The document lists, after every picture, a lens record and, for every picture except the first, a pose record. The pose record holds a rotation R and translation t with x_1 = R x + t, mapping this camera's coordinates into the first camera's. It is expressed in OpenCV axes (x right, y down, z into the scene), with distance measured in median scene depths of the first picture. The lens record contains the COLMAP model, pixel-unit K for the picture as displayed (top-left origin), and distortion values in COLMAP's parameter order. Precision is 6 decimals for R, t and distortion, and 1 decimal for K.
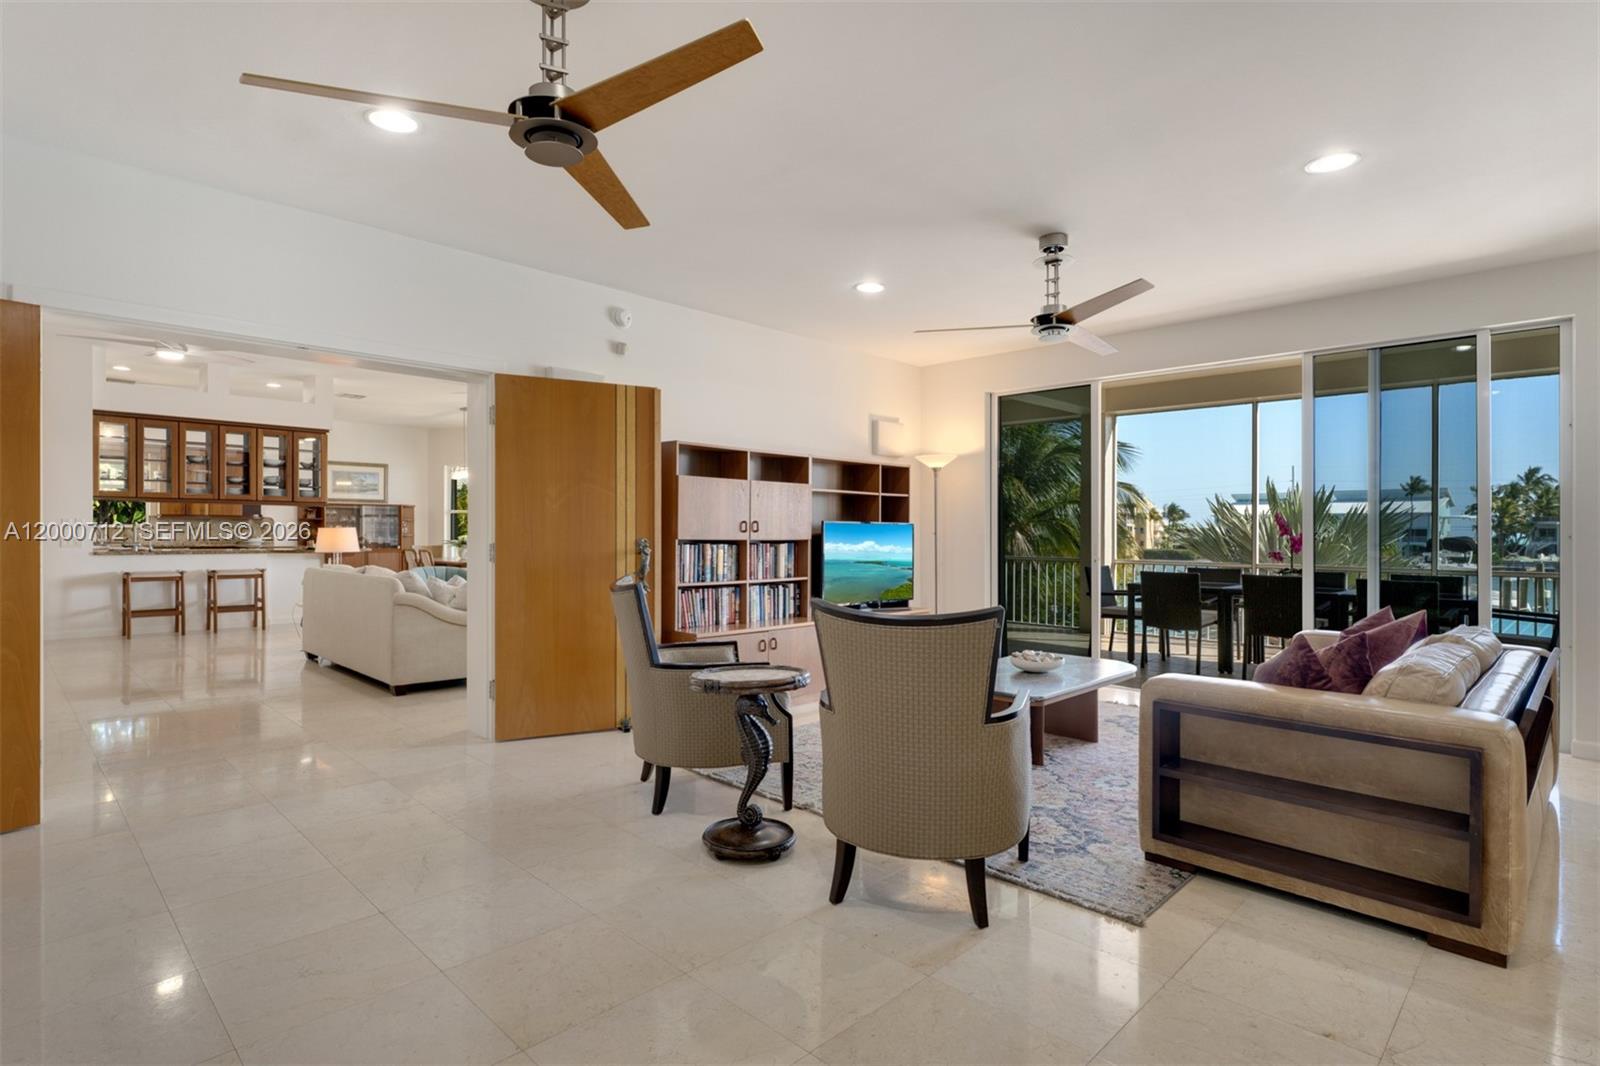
lens RADIAL K [[804.1, 0, 804.8], [0, 804.1, 529.2], [0, 0, 1]] dist [-0.001800, 0.000326]
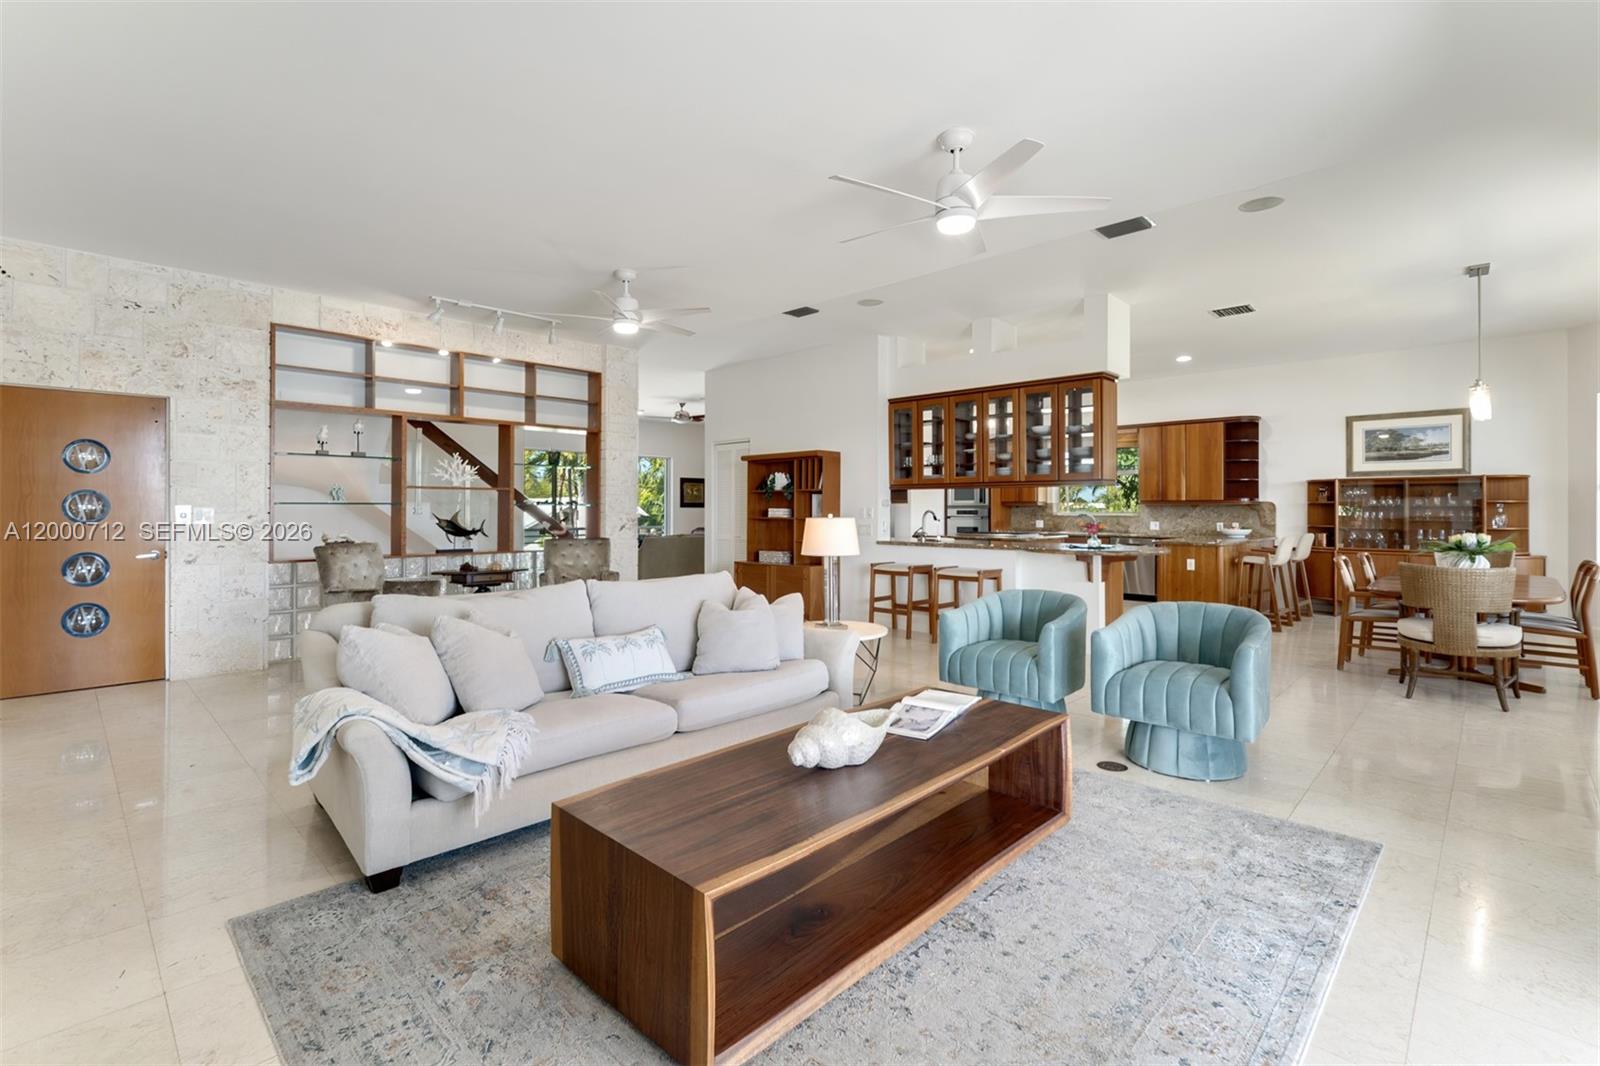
lens RADIAL K [[729.1, 0, 800.6], [0, 729.1, 503.8], [0, 0, 1]] dist [0.003031, -0.000110]
pose [[0.001286, -0.007722, -0.999969, 0.040722], [0.001158, 0.999970, -0.007721, -0.016412], [0.999999, -0.001148, 0.001295, 1.303491]]
